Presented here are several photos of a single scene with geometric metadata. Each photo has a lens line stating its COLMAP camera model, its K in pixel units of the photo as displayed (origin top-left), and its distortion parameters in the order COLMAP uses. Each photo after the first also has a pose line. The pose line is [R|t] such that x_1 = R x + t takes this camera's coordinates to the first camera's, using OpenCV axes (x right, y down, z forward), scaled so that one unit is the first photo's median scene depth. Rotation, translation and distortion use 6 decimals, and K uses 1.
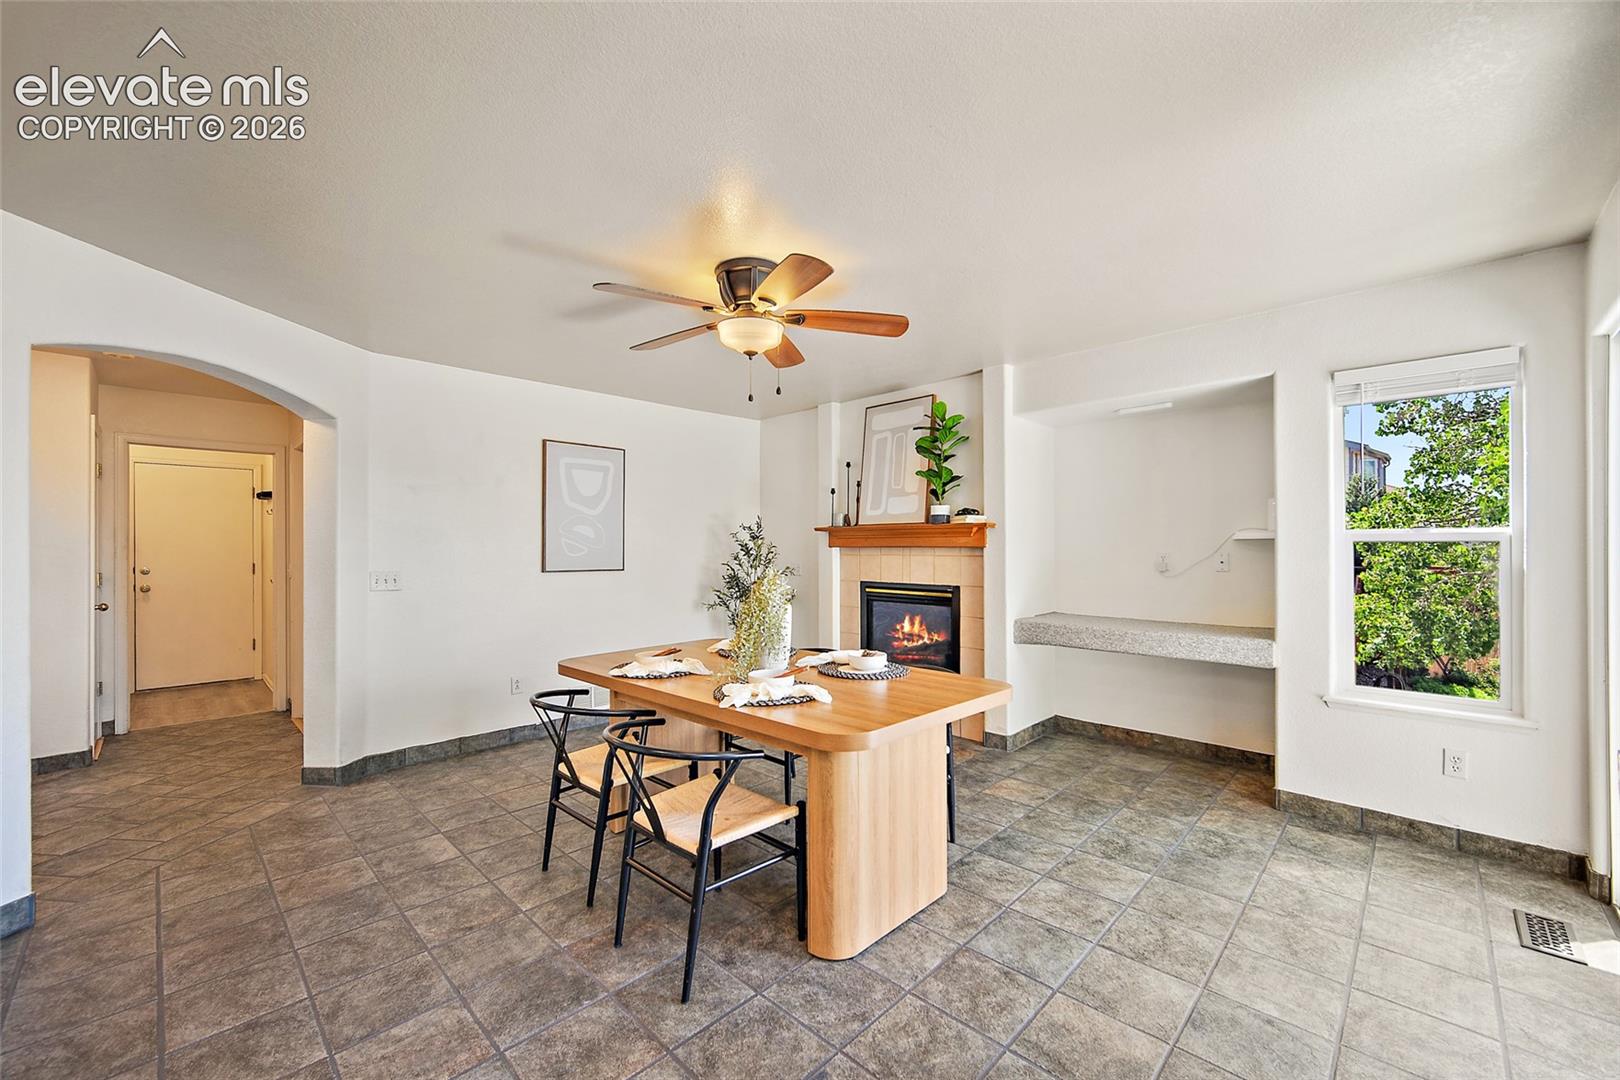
lens RADIAL K [[638.9, 0, 800.5], [0, 638.9, 545.0], [0, 0, 1]] dist [-0.003814, 0.001033]
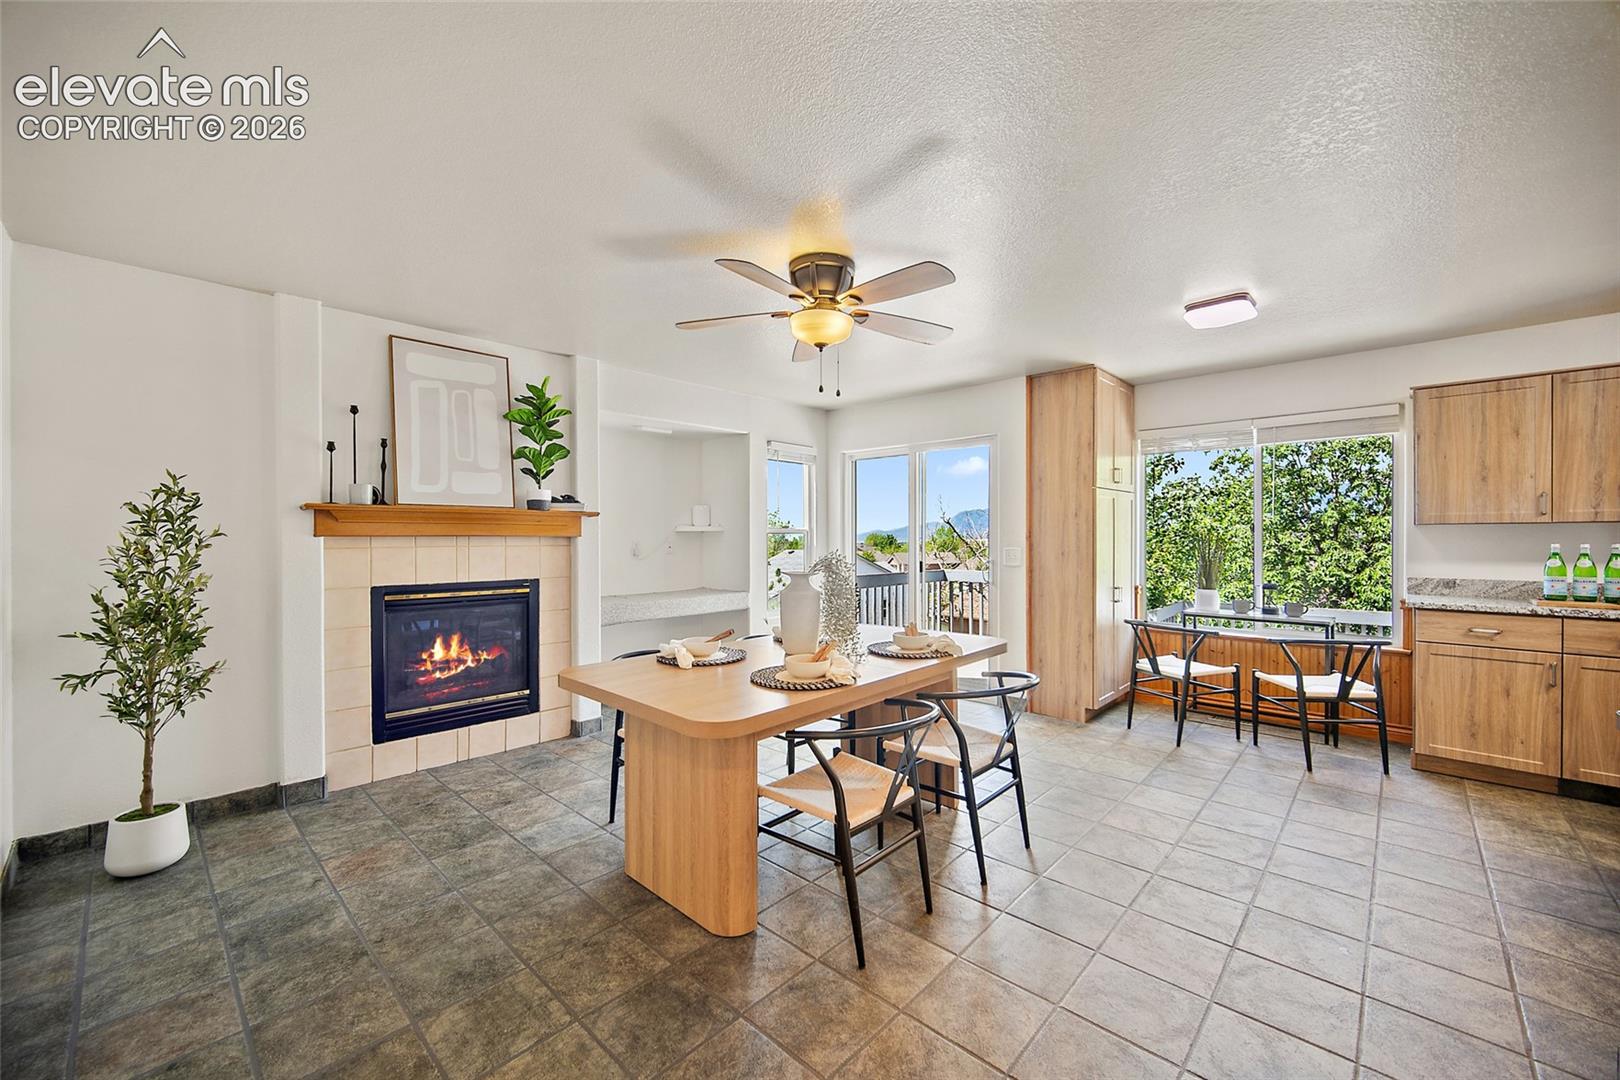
lens RADIAL K [[638.9, 0, 802.2], [0, 638.9, 539.7], [0, 0, 1]] dist [-0.003814, 0.001033]
pose [[-0.025811, -0.001982, 0.999665, -0.708533], [-0.000299, 0.999998, 0.001975, 0.006365], [-0.999667, -0.000248, -0.025811, 0.679773]]
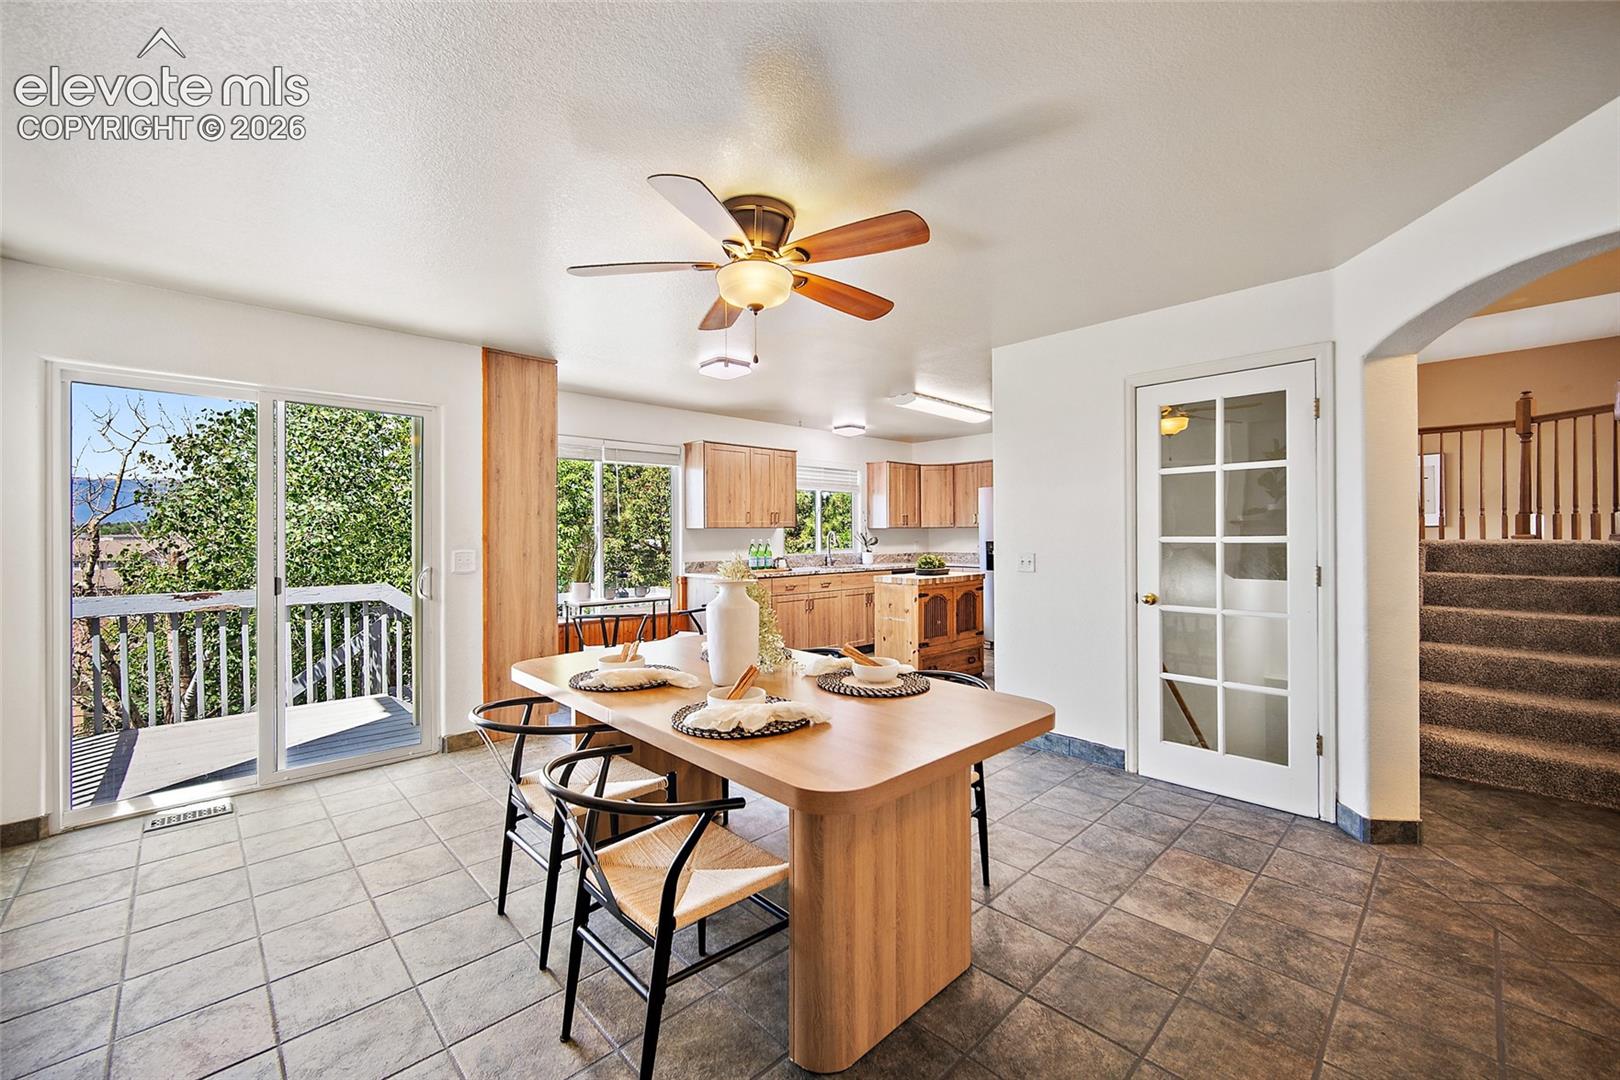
lens RADIAL K [[638.9, 0, 811.2], [0, 638.9, 539.3], [0, 0, 1]] dist [-0.003814, 0.001033]
pose [[-0.999775, 0.008702, 0.019352, -0.108347], [0.008800, 0.999949, 0.004986, 0.006974], [-0.019307, 0.005155, -0.999800, 1.192878]]
